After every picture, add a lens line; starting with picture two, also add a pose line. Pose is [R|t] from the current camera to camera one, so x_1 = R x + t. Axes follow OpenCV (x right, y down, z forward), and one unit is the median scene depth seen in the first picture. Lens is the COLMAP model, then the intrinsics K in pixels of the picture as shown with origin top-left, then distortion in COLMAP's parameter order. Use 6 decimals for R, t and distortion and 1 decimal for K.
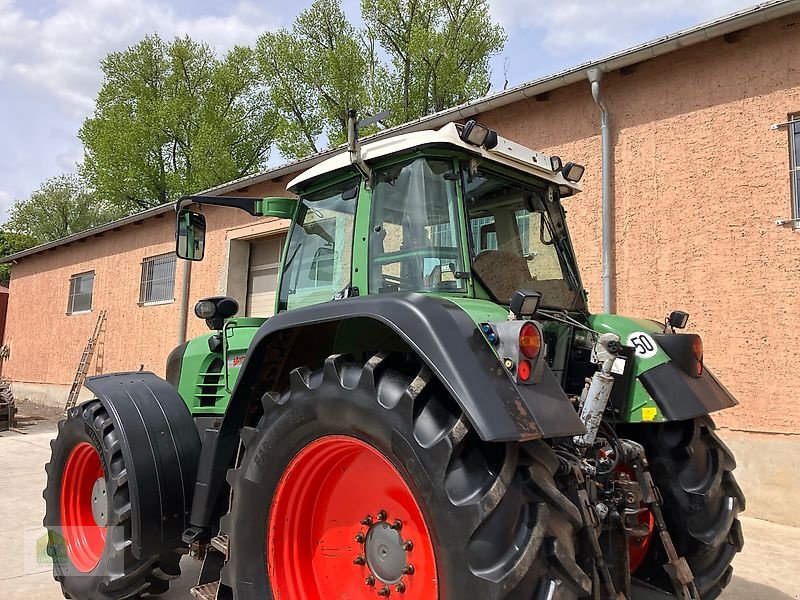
lens RADIAL K [[655.5, 0, 406.0], [0, 655.5, 288.0], [0, 0, 1]] dist [0.027450, -0.019235]
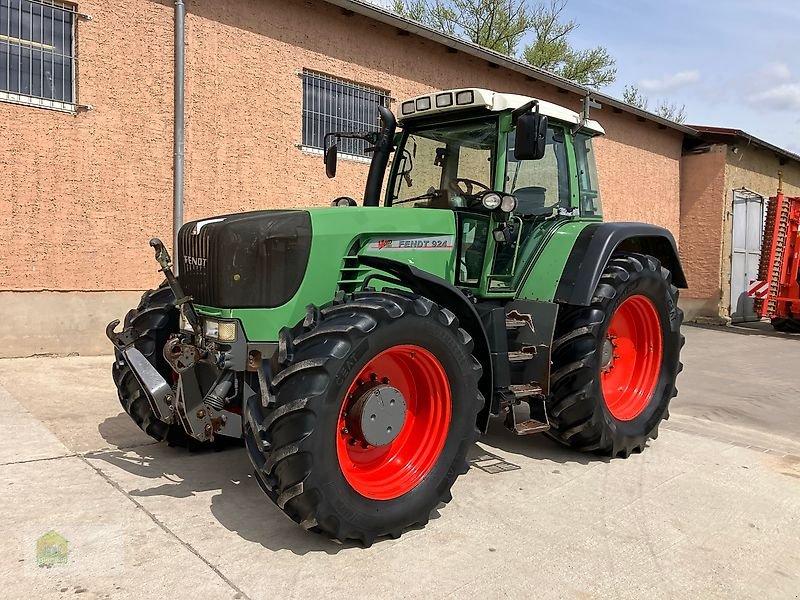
lens RADIAL K [[655.5, 0, 397.0], [0, 655.5, 288.9], [0, 0, 1]] dist [0.027450, -0.019235]
pose [[0.060667, -0.059983, 0.996354, -1.434357], [-0.157518, 0.985110, 0.068897, 0.128632], [-0.985651, -0.161123, 0.050315, 1.109231]]
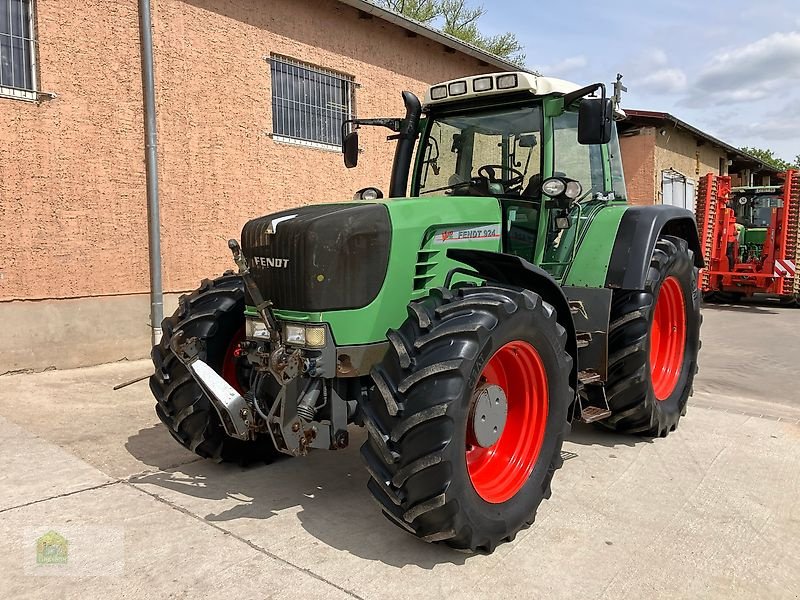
lens RADIAL K [[655.5, 0, 395.9], [0, 655.5, 292.4], [0, 0, 1]] dist [0.027450, -0.019235]
pose [[-0.075801, -0.082870, 0.993673, -1.382393], [-0.120767, 0.989967, 0.073348, 0.157386], [-0.989783, -0.114443, -0.085048, 1.365427]]
